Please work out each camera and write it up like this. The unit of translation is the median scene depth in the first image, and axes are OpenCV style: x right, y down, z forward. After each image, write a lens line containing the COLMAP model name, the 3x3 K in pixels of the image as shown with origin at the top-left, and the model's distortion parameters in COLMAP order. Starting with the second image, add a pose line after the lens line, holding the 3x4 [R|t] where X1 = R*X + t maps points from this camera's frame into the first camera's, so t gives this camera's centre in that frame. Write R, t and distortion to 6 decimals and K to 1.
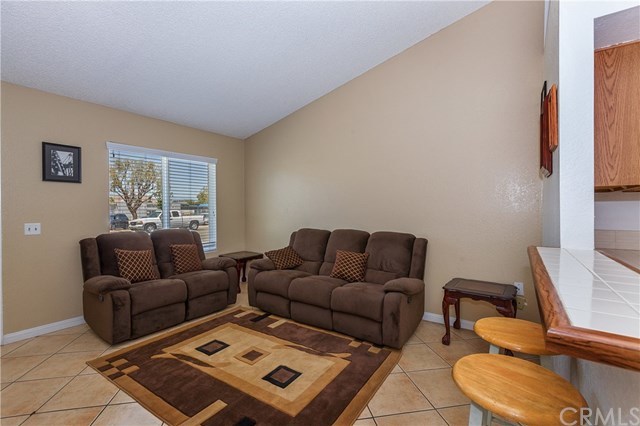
lens RADIAL K [[284.5, 0, 320.3], [0, 284.5, 210.7], [0, 0, 1]] dist [0.005426, 0.000063]
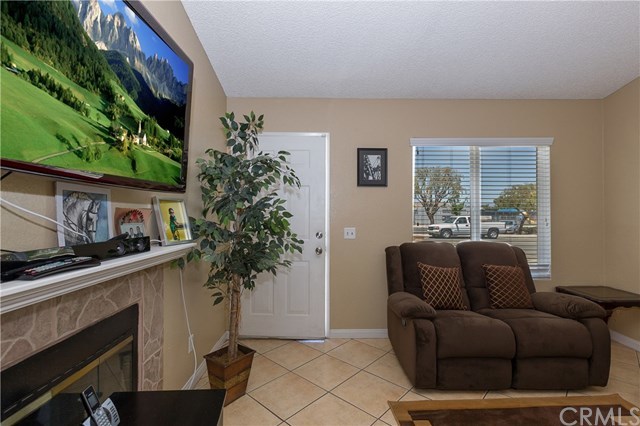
lens RADIAL K [[295.2, 0, 314.5], [0, 295.2, 212.0], [0, 0, 1]] dist [-0.001908, 0.001300]
pose [[0.578399, -0.003517, -0.815747, -0.184070], [-0.008779, 0.999906, -0.010536, -0.000432], [0.815707, 0.013256, 0.578314, 0.244450]]
